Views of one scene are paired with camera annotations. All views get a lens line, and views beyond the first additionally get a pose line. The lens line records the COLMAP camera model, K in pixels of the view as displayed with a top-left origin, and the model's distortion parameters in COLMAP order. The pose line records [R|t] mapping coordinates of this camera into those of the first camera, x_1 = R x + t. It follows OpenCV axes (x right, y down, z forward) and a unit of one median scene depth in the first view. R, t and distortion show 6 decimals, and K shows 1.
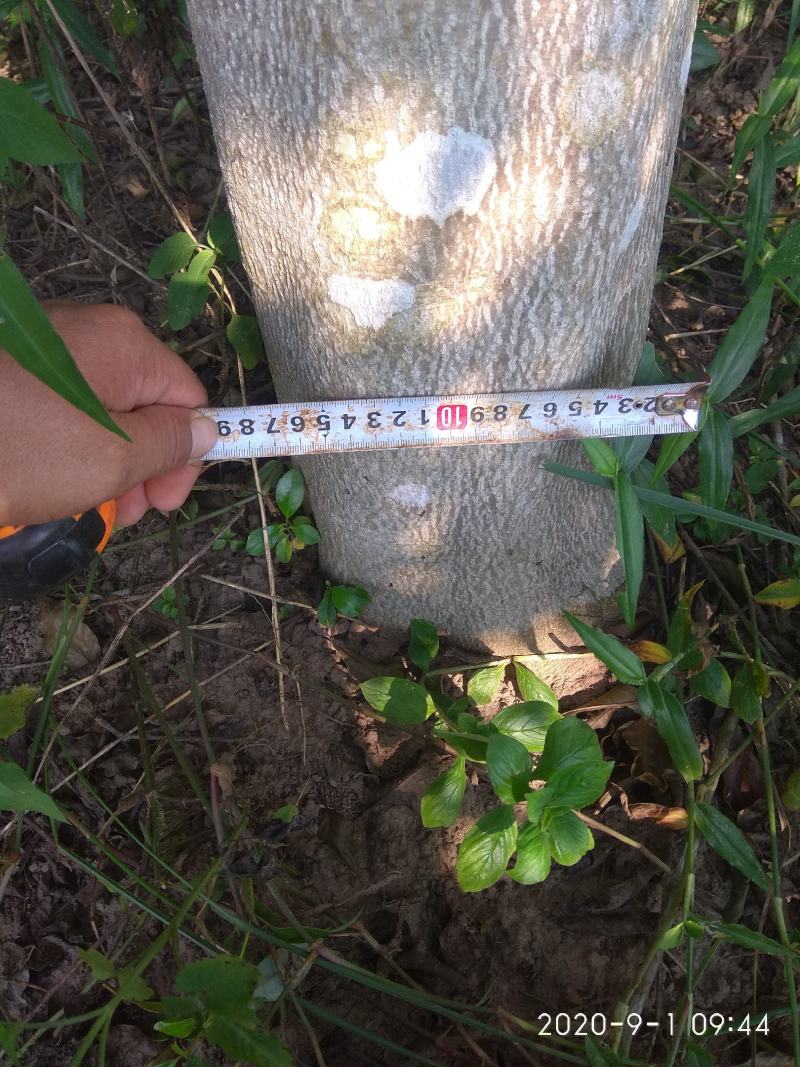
lens RADIAL K [[840.5, 0, 398.9], [0, 840.5, 537.6], [0, 0, 1]] dist [0.054889, -0.141073]
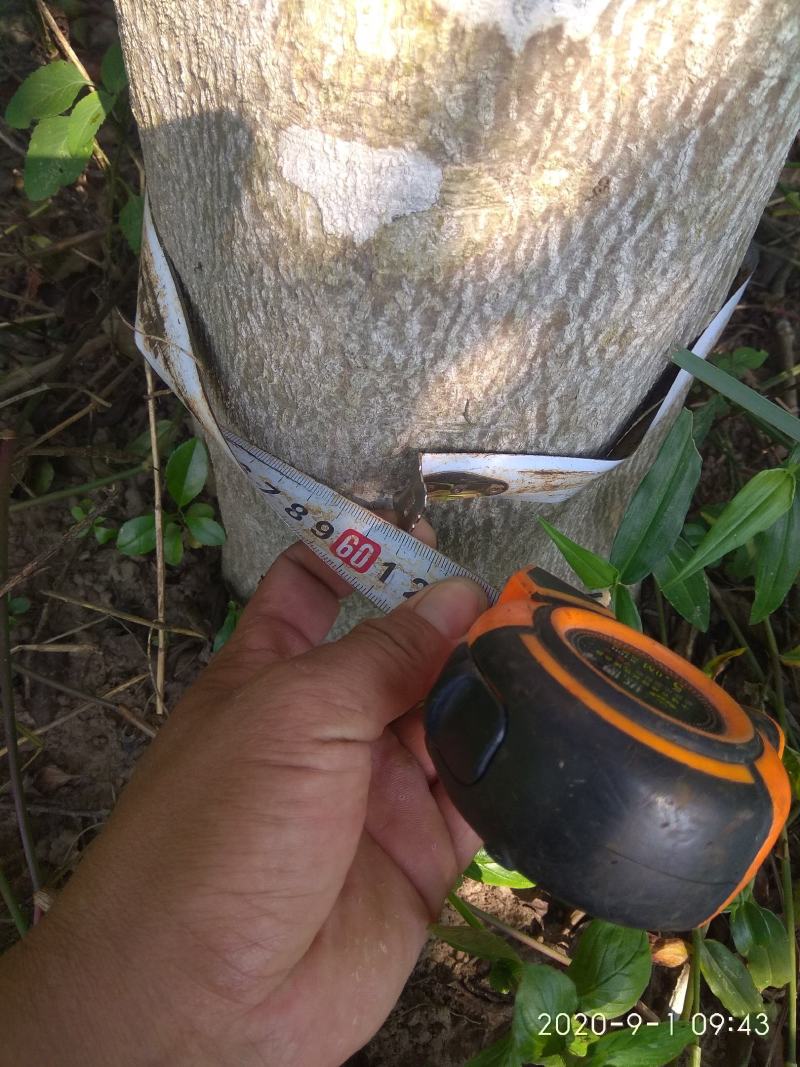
lens RADIAL K [[840.5, 0, 398.9], [0, 840.5, 537.6], [0, 0, 1]] dist [0.054889, -0.141073]
pose [[0.989361, 0.082701, 0.119687, -0.051239], [-0.090805, 0.993816, 0.063911, -0.090598], [-0.113661, -0.074099, 0.990752, 0.426904]]
